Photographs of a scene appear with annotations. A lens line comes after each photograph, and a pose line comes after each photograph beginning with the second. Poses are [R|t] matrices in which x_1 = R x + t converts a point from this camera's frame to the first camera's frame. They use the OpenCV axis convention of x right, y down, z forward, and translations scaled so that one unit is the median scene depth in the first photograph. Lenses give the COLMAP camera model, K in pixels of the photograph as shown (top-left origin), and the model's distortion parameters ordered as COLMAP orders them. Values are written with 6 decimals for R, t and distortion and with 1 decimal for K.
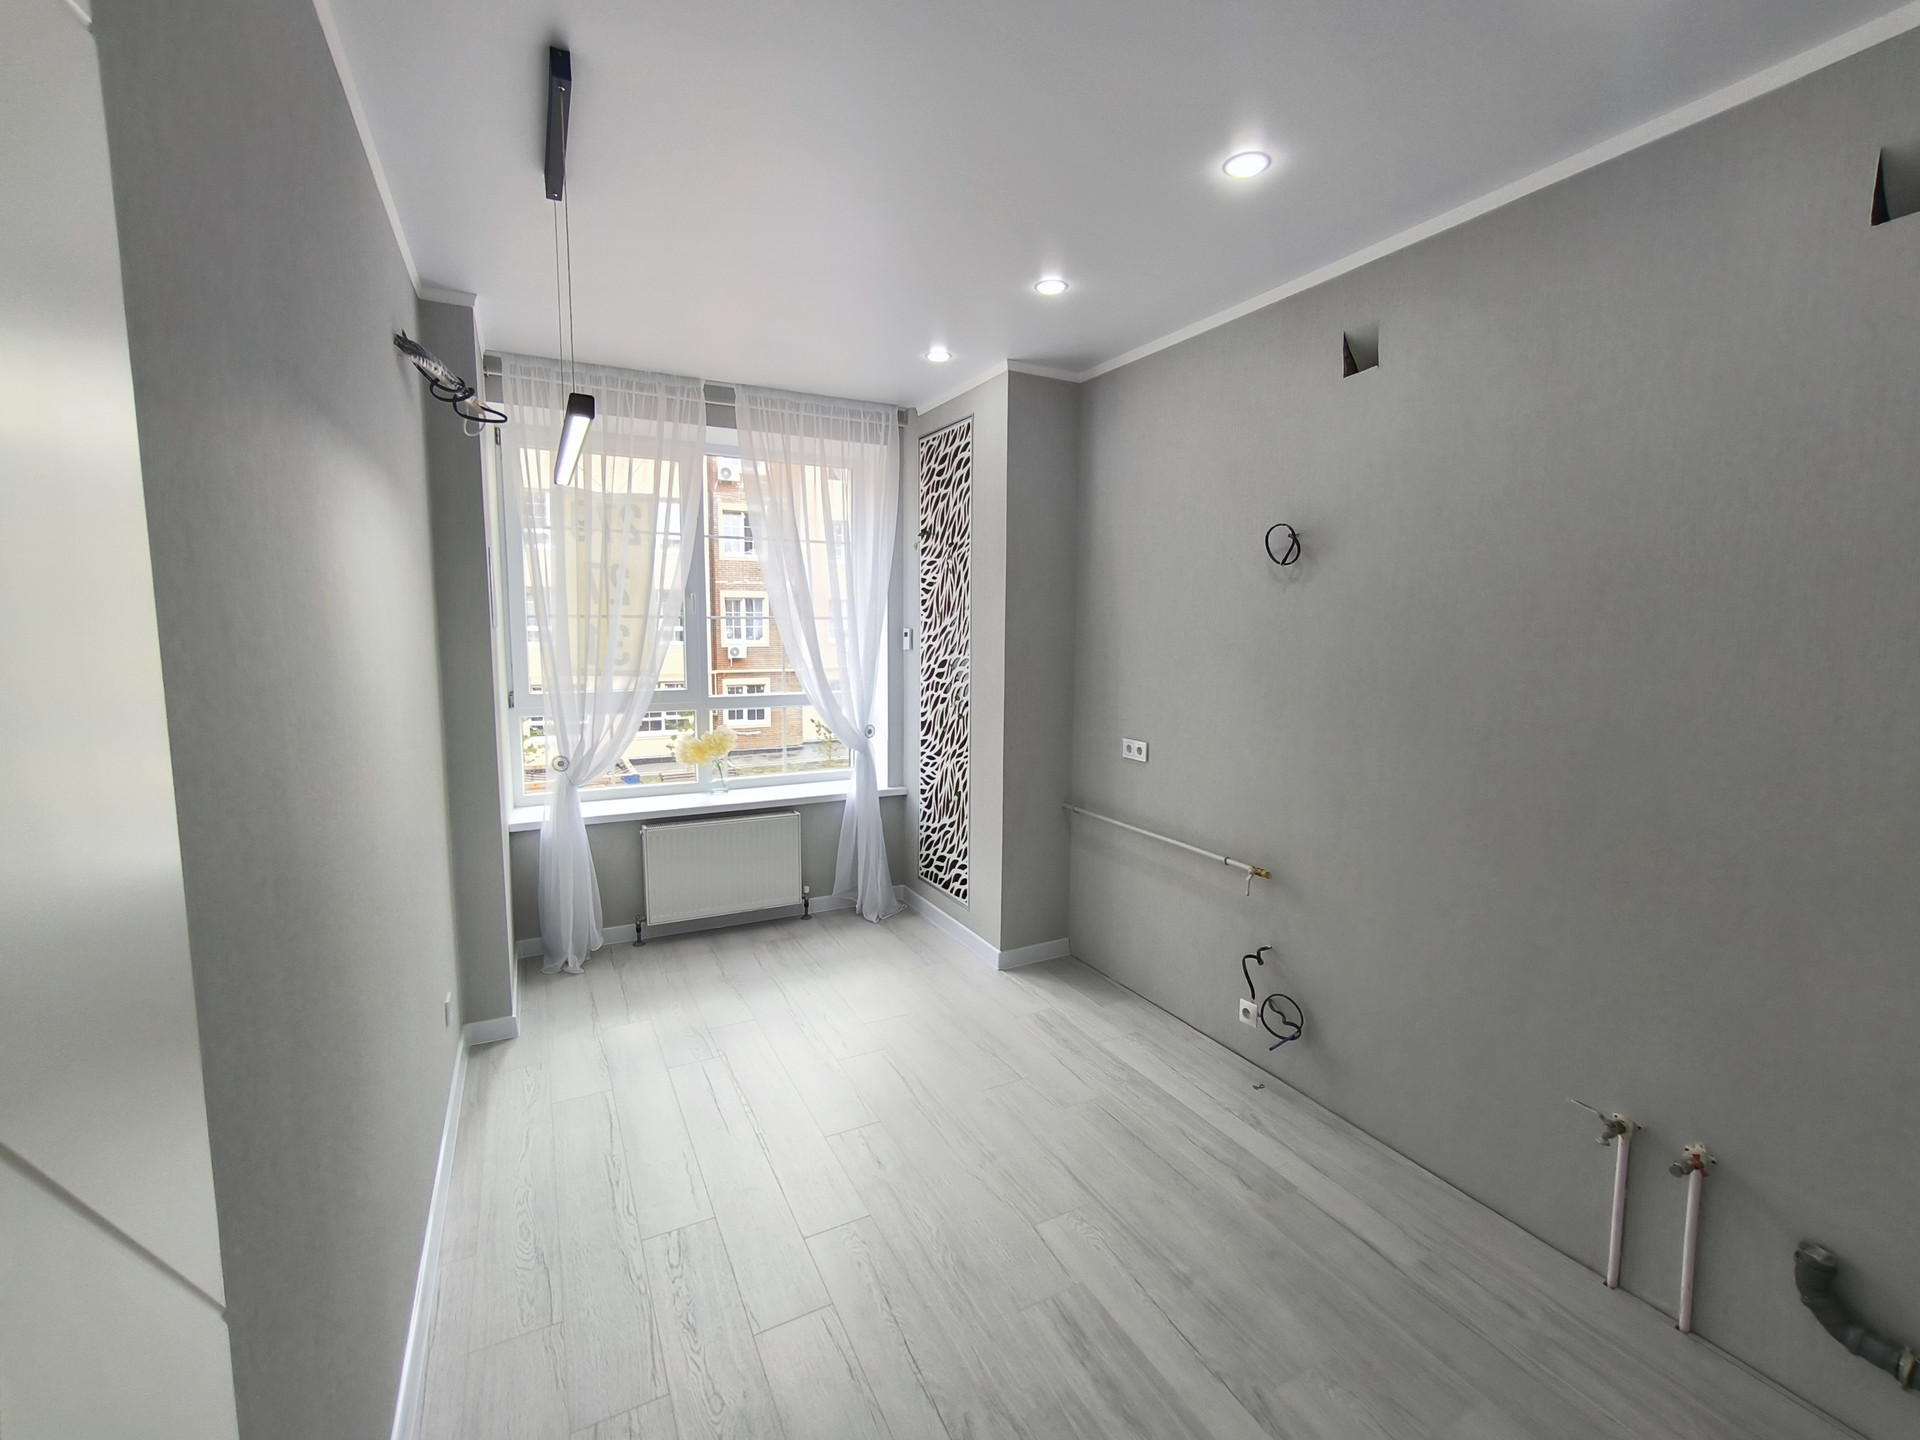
lens RADIAL K [[834.3, 0, 955.8], [0, 834.3, 711.7], [0, 0, 1]] dist [-0.008874, 0.004619]
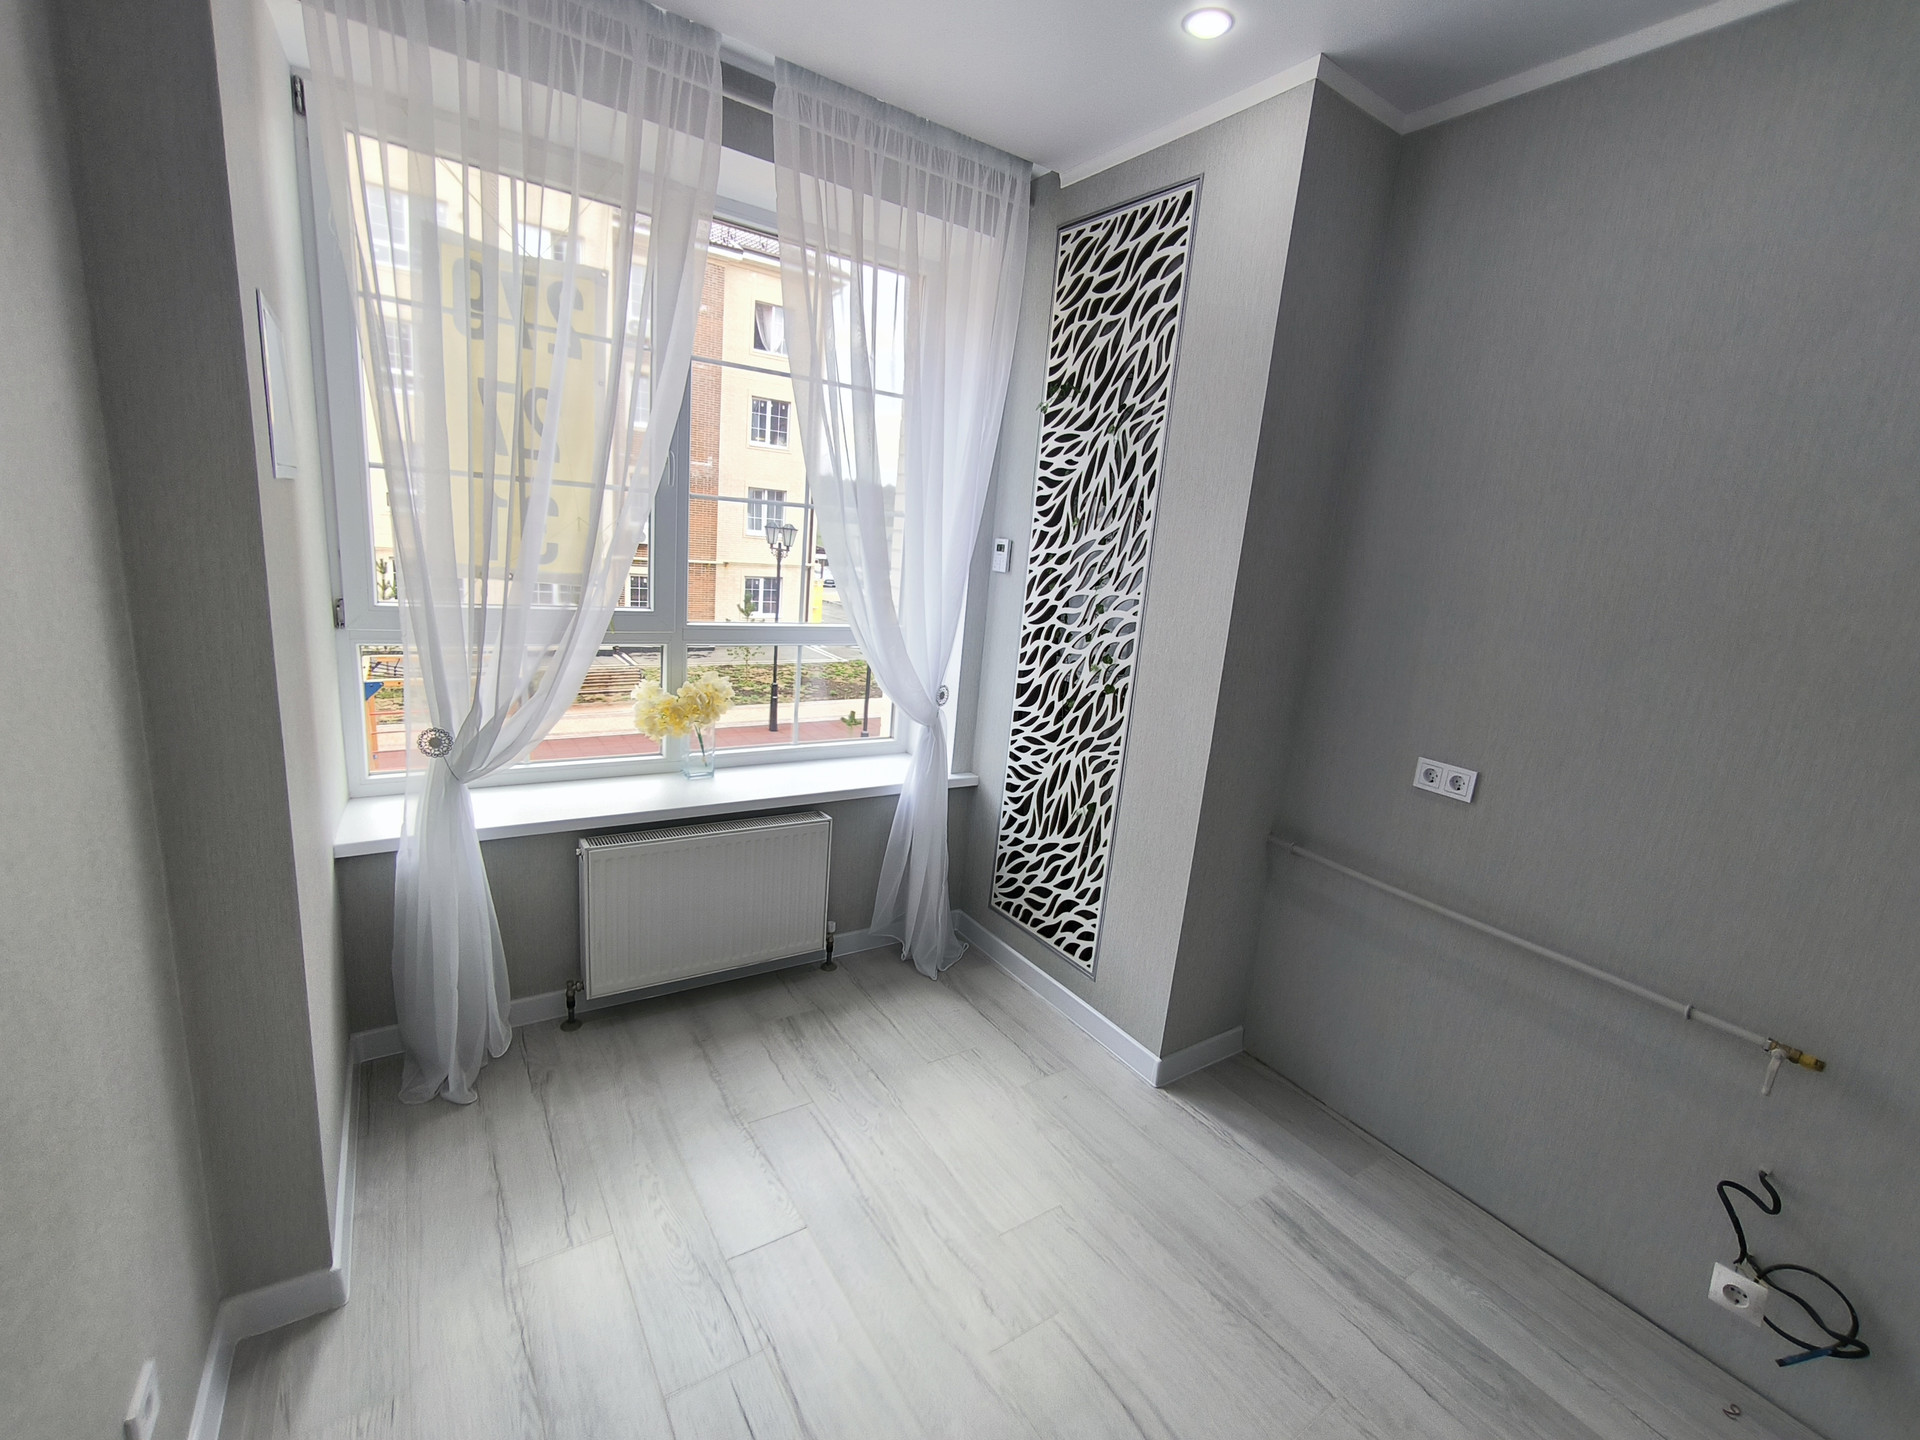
lens RADIAL K [[834.3, 0, 965.0], [0, 834.3, 712.1], [0, 0, 1]] dist [-0.008874, 0.004619]
pose [[0.990661, 0.053462, 0.125430, -0.181183], [-0.067340, 0.991741, 0.109155, -0.038734], [-0.118558, -0.116582, 0.986079, 0.384413]]
